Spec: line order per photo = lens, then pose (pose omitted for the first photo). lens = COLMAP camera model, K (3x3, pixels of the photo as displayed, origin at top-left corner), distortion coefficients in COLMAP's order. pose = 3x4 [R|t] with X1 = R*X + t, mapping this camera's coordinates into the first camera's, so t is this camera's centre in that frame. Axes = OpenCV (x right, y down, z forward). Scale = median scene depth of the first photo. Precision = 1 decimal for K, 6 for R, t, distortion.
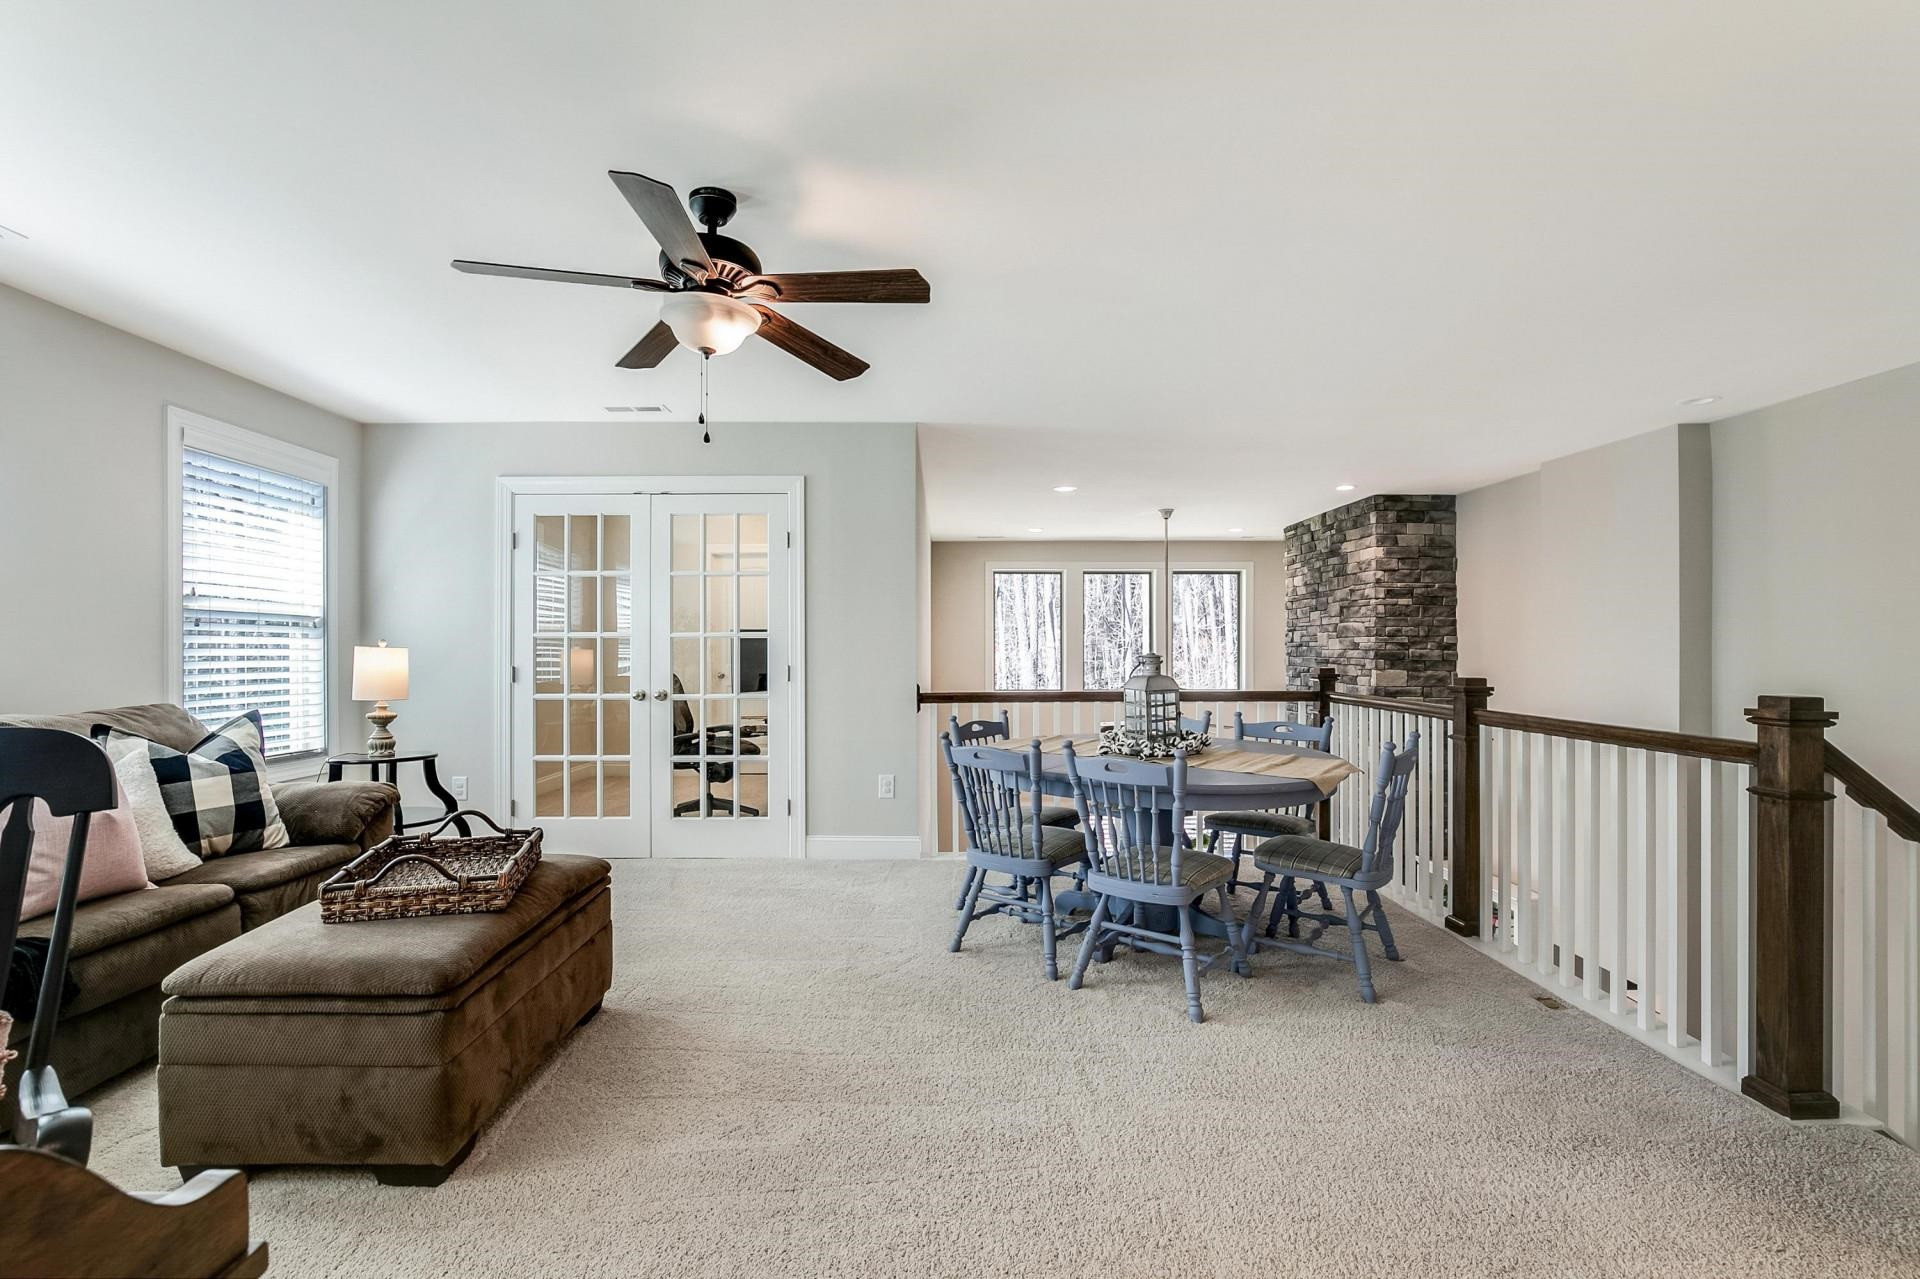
lens RADIAL K [[873.6, 0, 960.3], [0, 873.6, 644.6], [0, 0, 1]] dist [-0.023603, 0.000070]
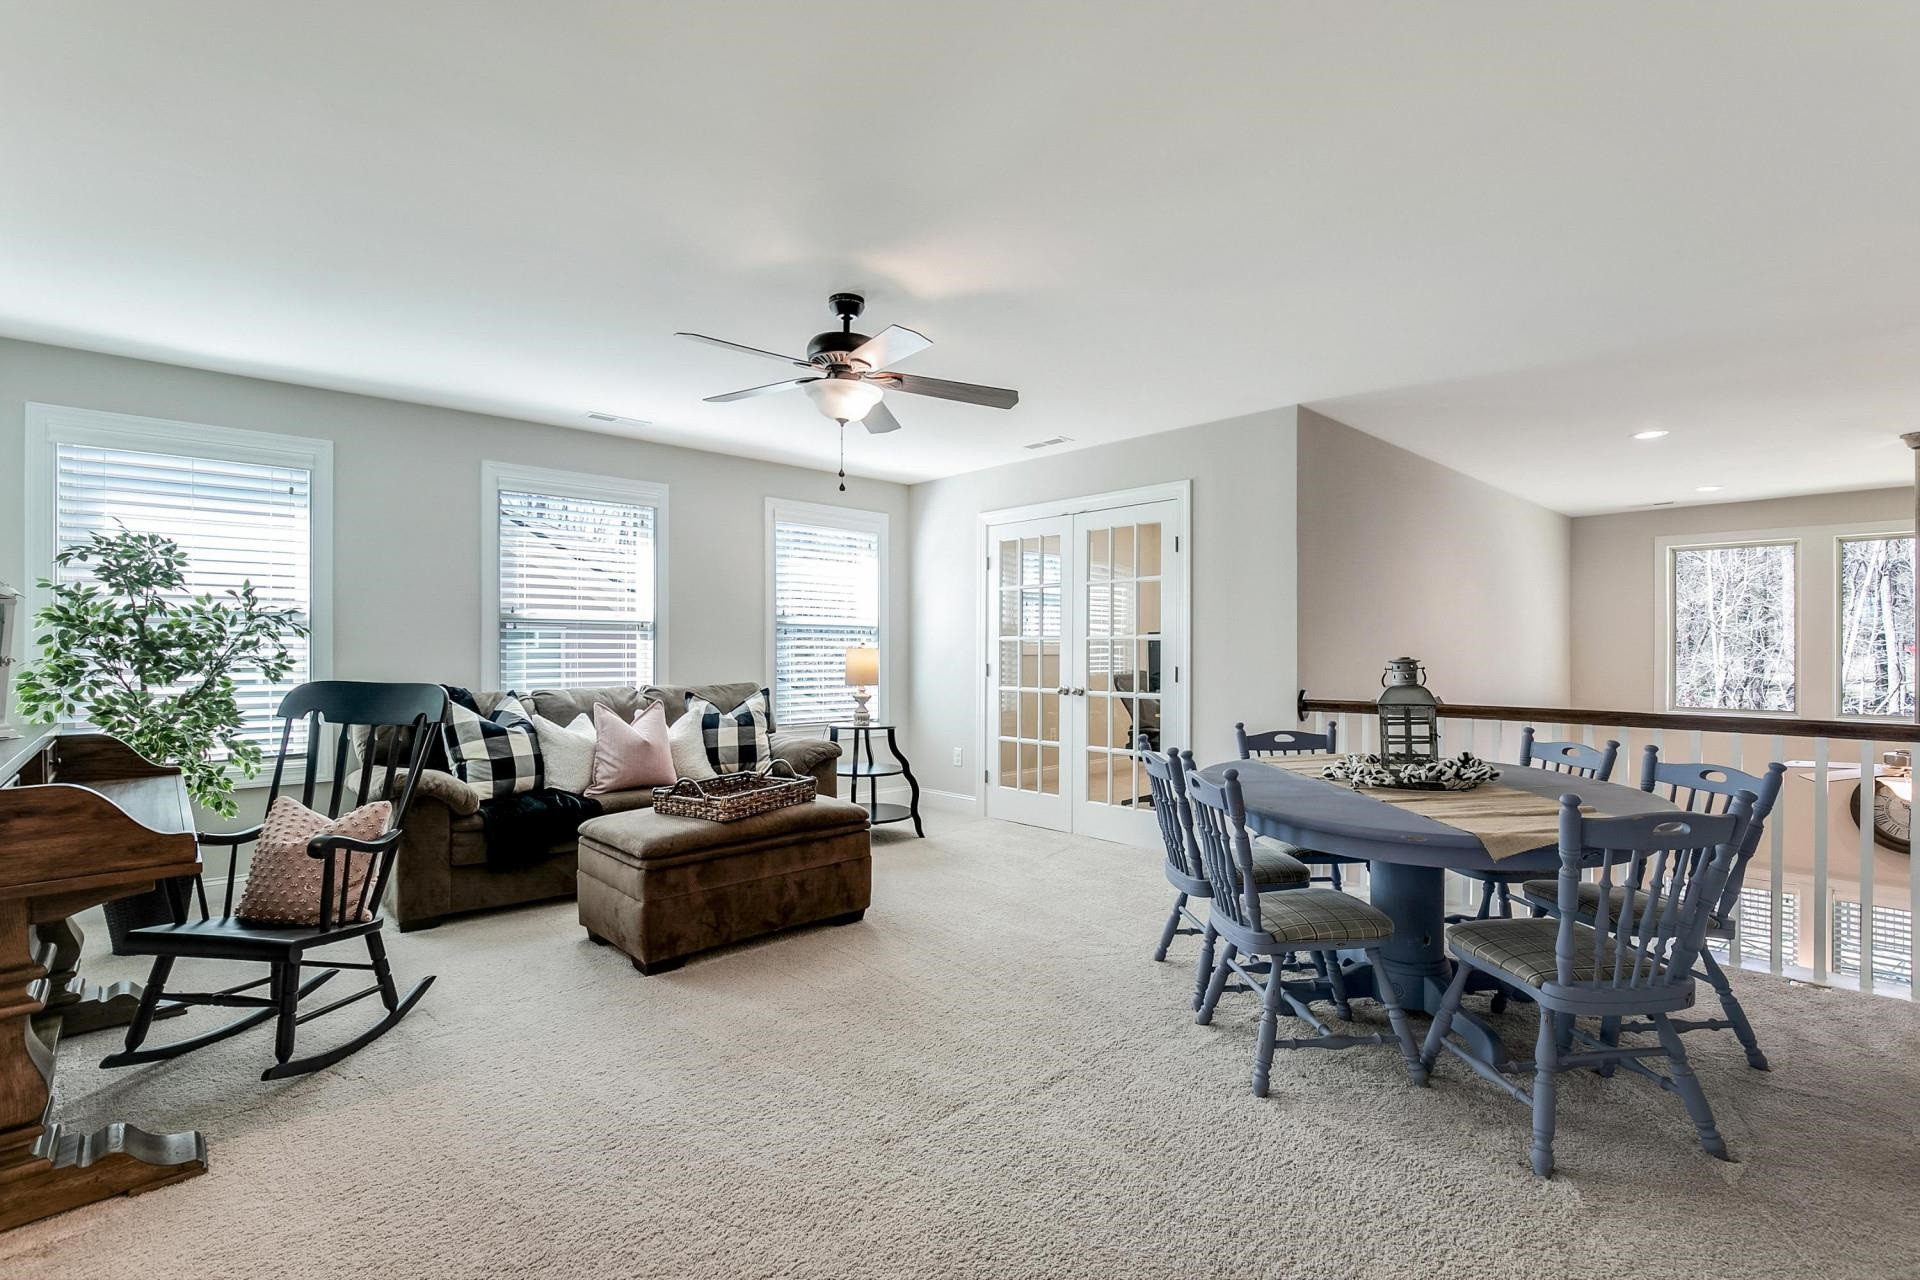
lens RADIAL K [[873.6, 0, 965.3], [0, 873.6, 646.3], [0, 0, 1]] dist [-0.023603, 0.000070]
pose [[0.677300, 0.000027, -0.735707, 0.501933], [0.000018, 1.000000, 0.000053, -0.000110], [0.735707, -0.000050, 0.677300, 0.160303]]
